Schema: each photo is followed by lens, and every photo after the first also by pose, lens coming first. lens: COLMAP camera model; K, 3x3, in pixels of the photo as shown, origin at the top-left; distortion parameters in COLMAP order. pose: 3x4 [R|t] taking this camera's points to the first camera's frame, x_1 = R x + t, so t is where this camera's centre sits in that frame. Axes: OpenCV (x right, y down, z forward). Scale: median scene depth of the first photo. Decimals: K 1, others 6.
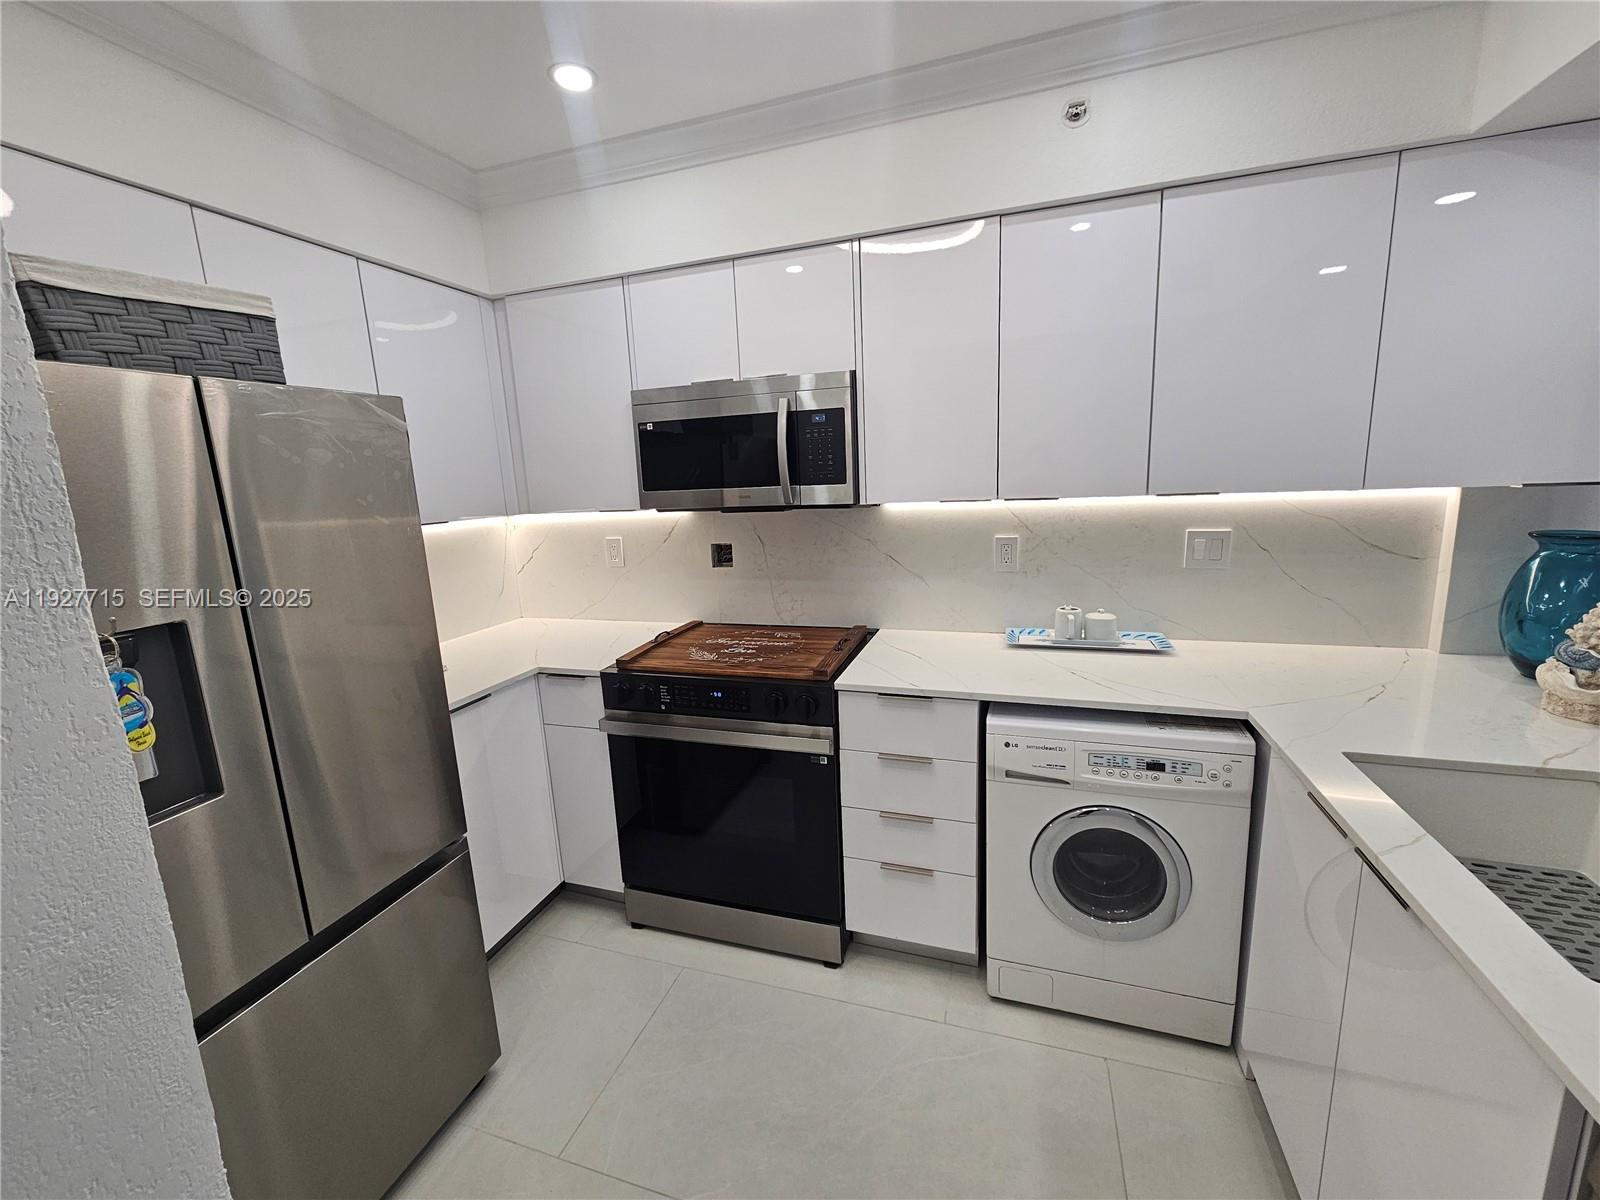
lens RADIAL K [[656.2, 0, 797.9], [0, 656.2, 595.9], [0, 0, 1]] dist [-0.000841, 0.000026]
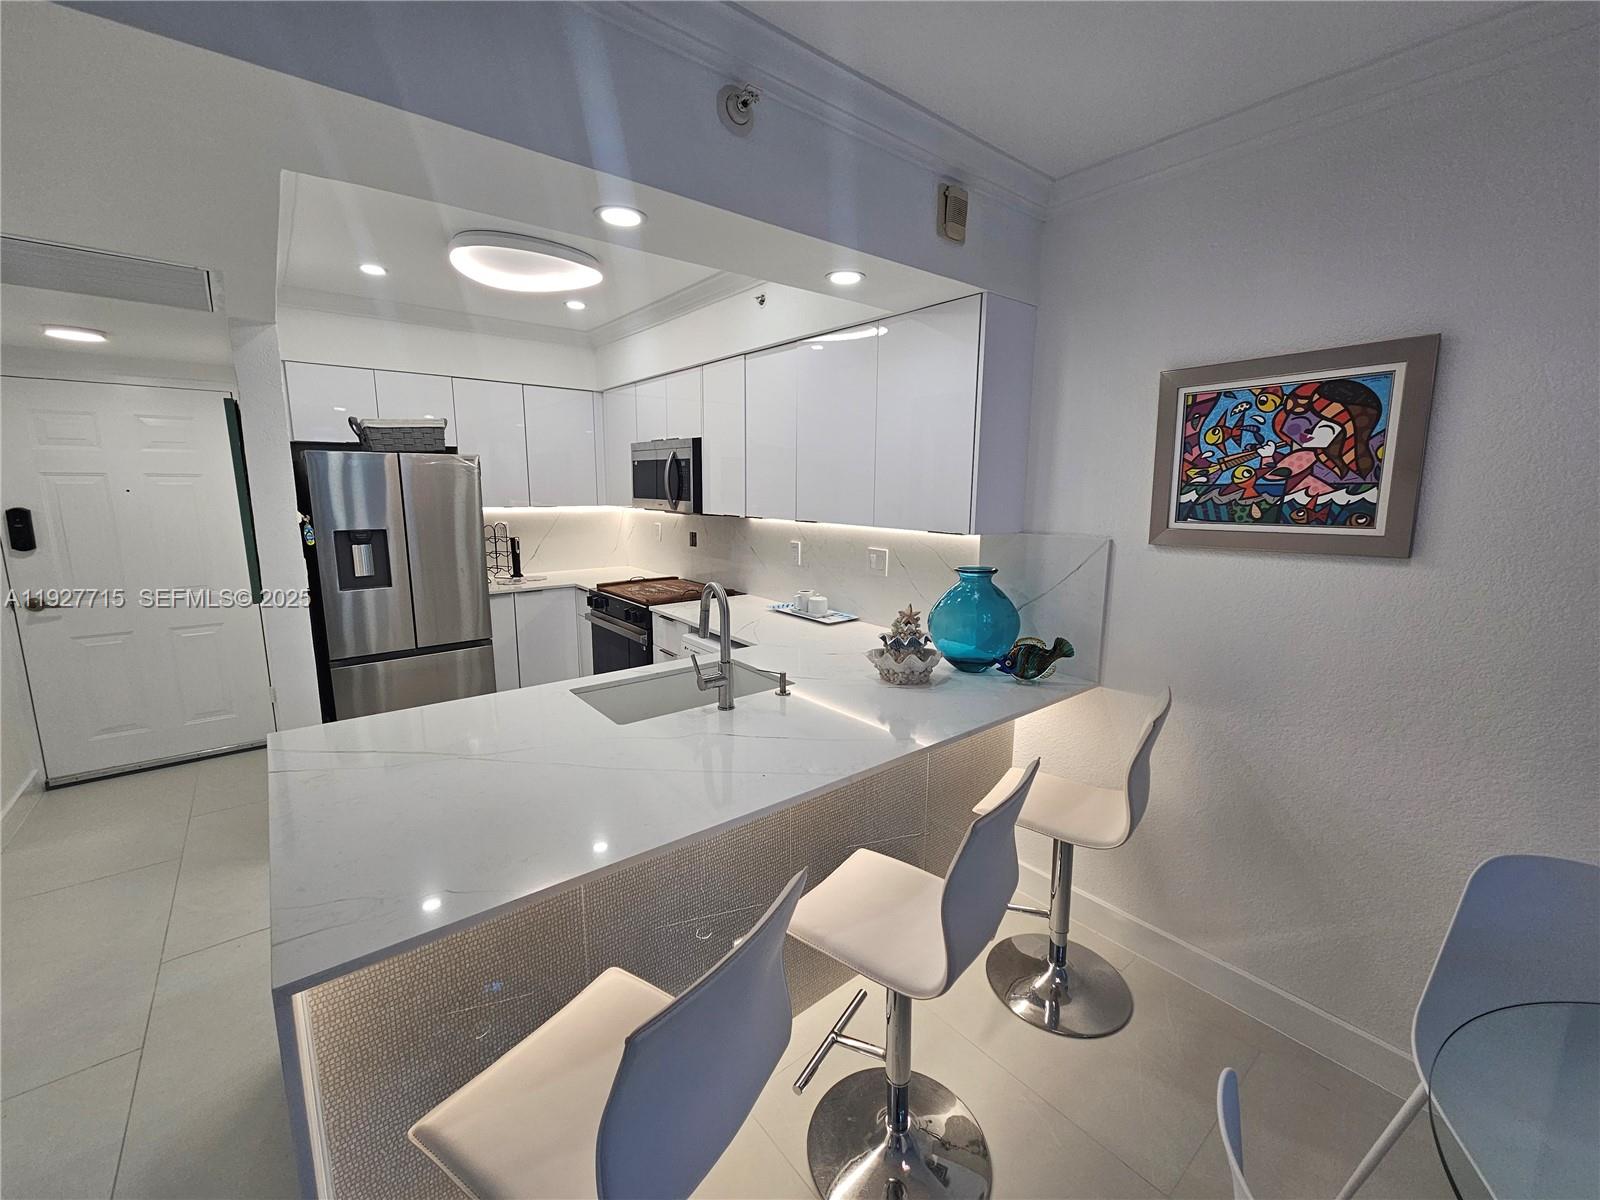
lens RADIAL K [[656.2, 0, 794.7], [0, 656.2, 593.0], [0, 0, 1]] dist [-0.000841, 0.000026]
pose [[0.840307, 0.140684, -0.523537, 1.356232], [-0.145449, 0.988839, 0.032266, -0.026289], [0.522234, 0.049034, 0.851392, -0.368401]]
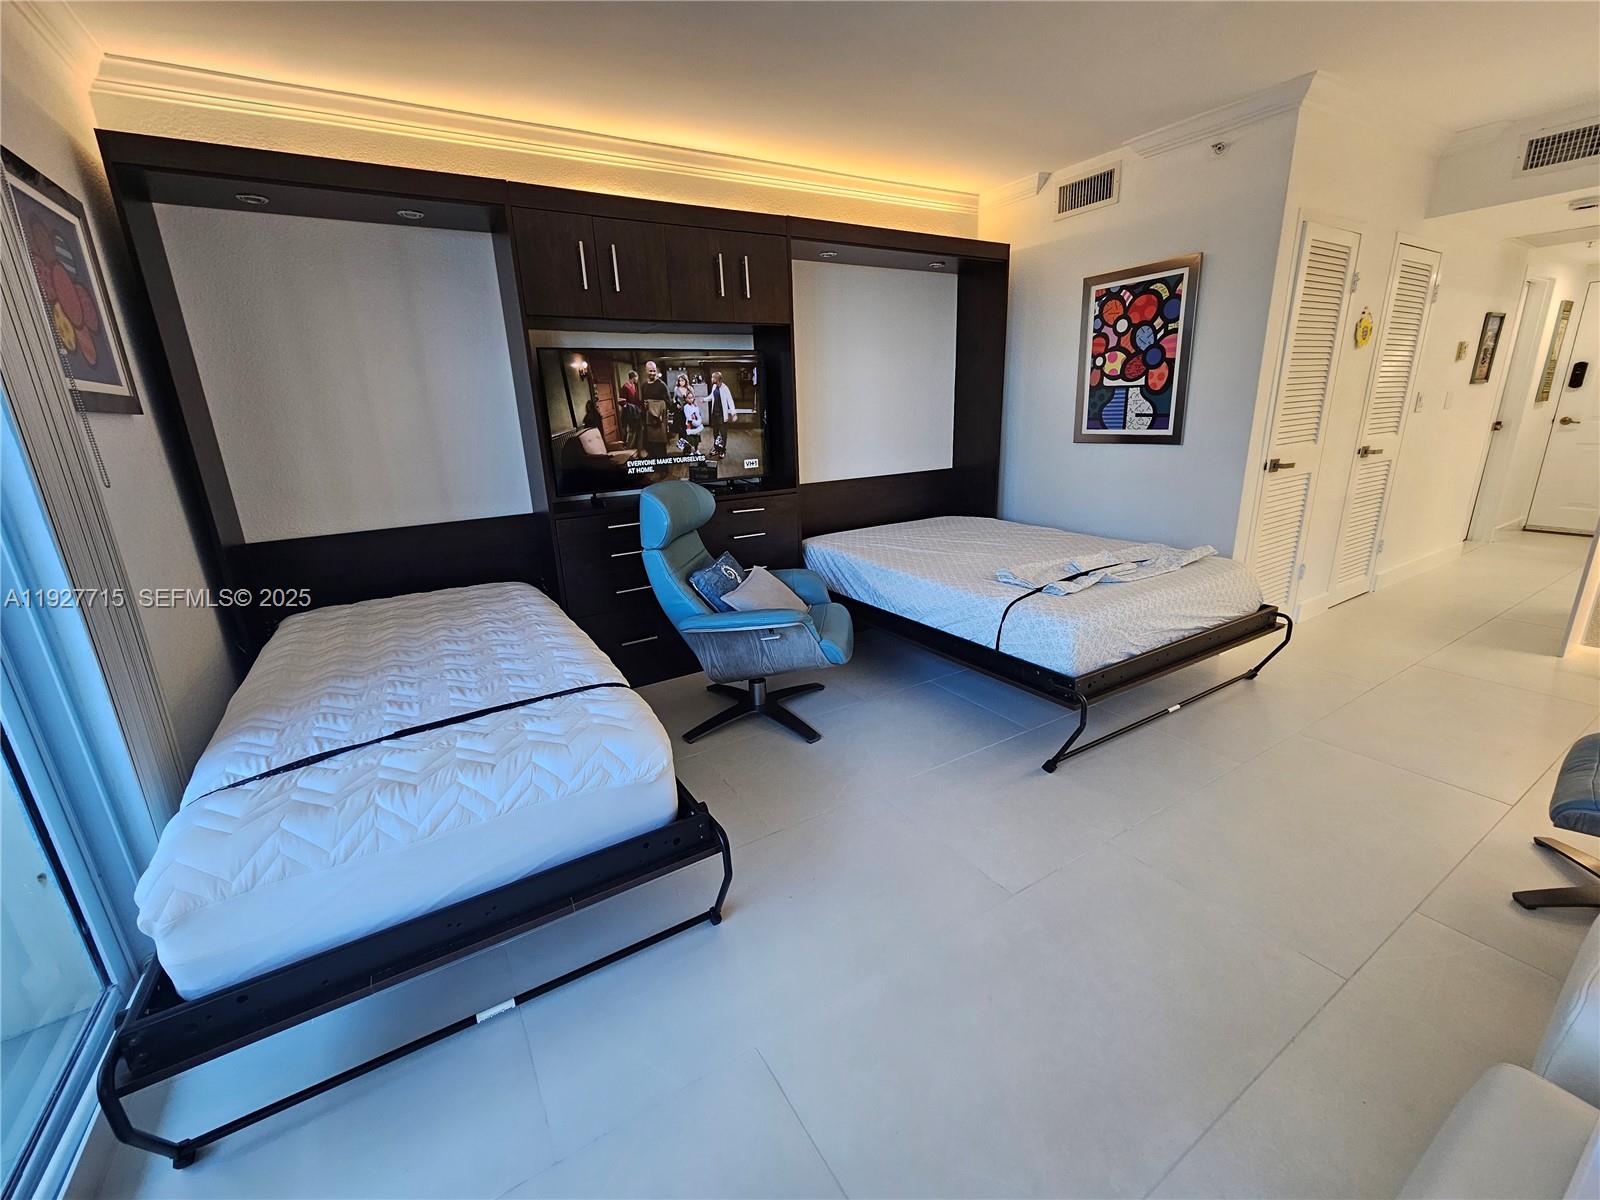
lens RADIAL K [[656.2, 0, 796.0], [0, 656.2, 599.8], [0, 0, 1]] dist [-0.000841, 0.000026]
pose [[-0.639889, 0.284390, -0.713907, 3.241717], [-0.073792, 0.901970, 0.425447, 0.070223], [0.764916, 0.324920, -0.556175, -0.676682]]
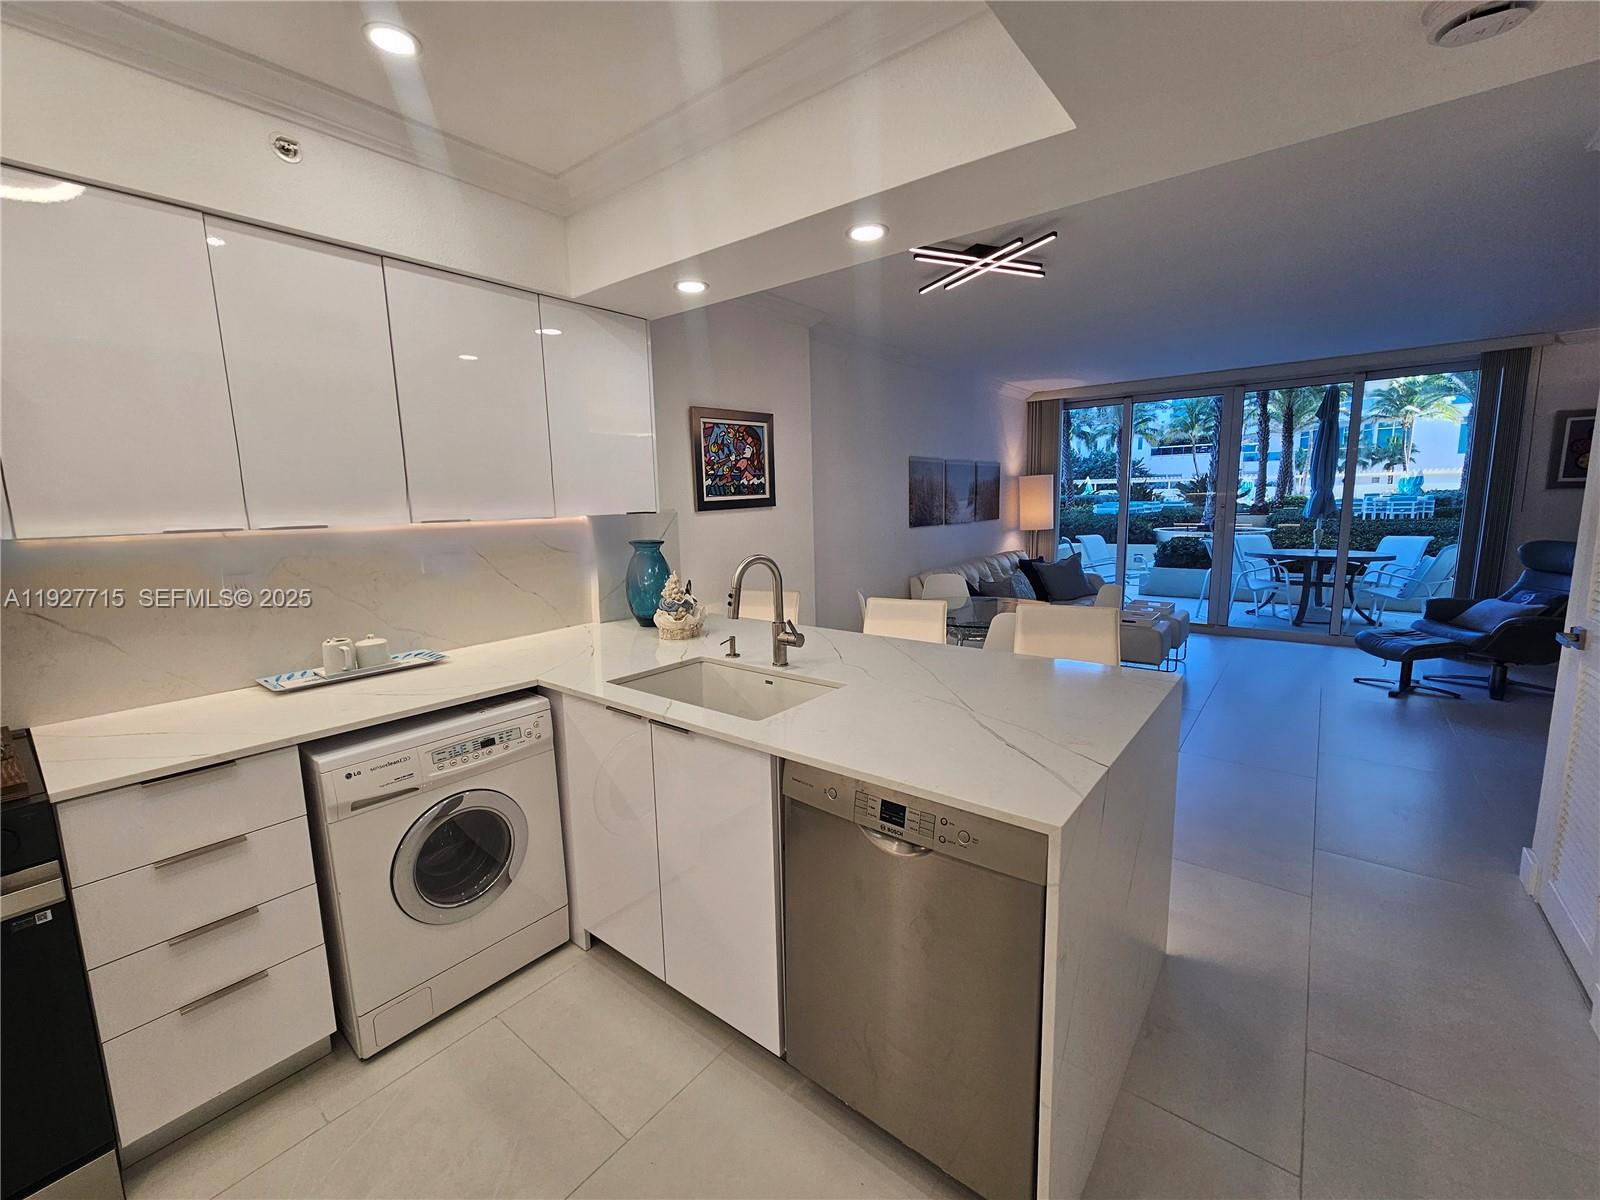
lens RADIAL K [[656.2, 0, 802.4], [0, 656.2, 595.9], [0, 0, 1]] dist [-0.000841, 0.000026]
pose [[0.339490, -0.101805, 0.935084, -0.289322], [0.181414, 0.982547, 0.041109, 0.044074], [-0.922949, 0.155682, 0.352034, 0.009588]]
